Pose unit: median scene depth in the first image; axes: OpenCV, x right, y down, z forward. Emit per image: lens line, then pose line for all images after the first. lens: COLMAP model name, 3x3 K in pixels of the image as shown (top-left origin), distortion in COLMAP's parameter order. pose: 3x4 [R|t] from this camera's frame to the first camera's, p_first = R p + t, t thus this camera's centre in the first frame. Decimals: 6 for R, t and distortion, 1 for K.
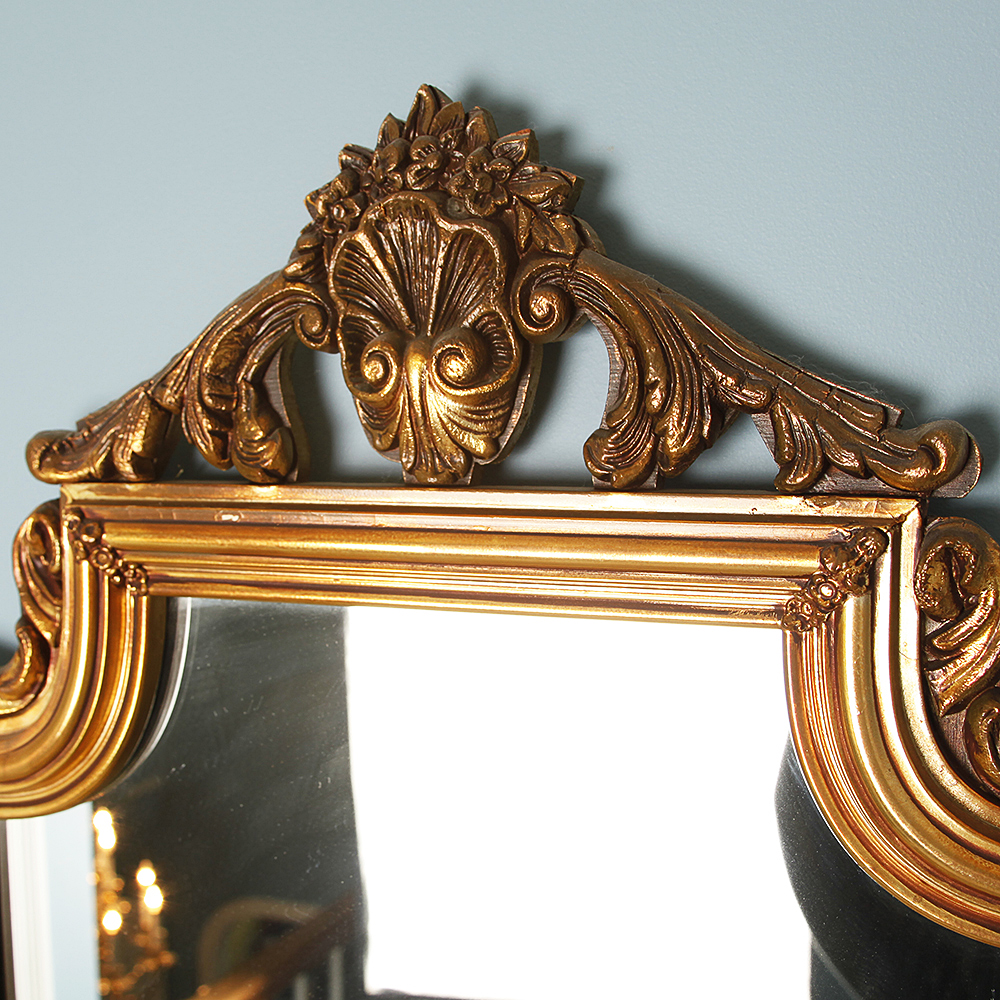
lens RADIAL K [[1350.2, 0, 500.0], [0, 1350.2, 500.0], [0, 0, 1]] dist [-0.192380, 0.029843]
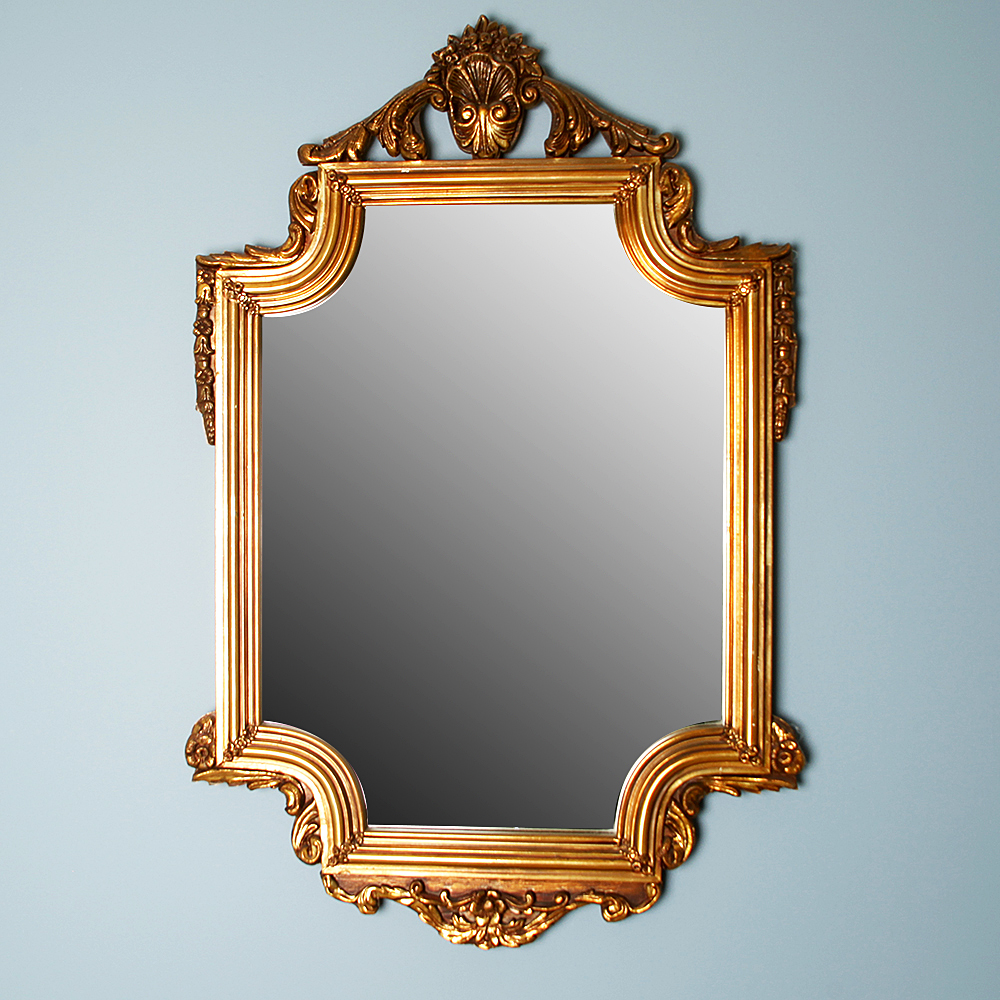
lens RADIAL K [[1350.2, 0, 500.0], [0, 1350.2, 500.0], [0, 0, 1]] dist [-0.192380, 0.029843]
pose [[0.954930, -0.021467, 0.296053, -0.853786], [0.020237, 0.999769, 0.007218, 0.675179], [-0.296140, -0.000902, 0.955144, -1.619725]]
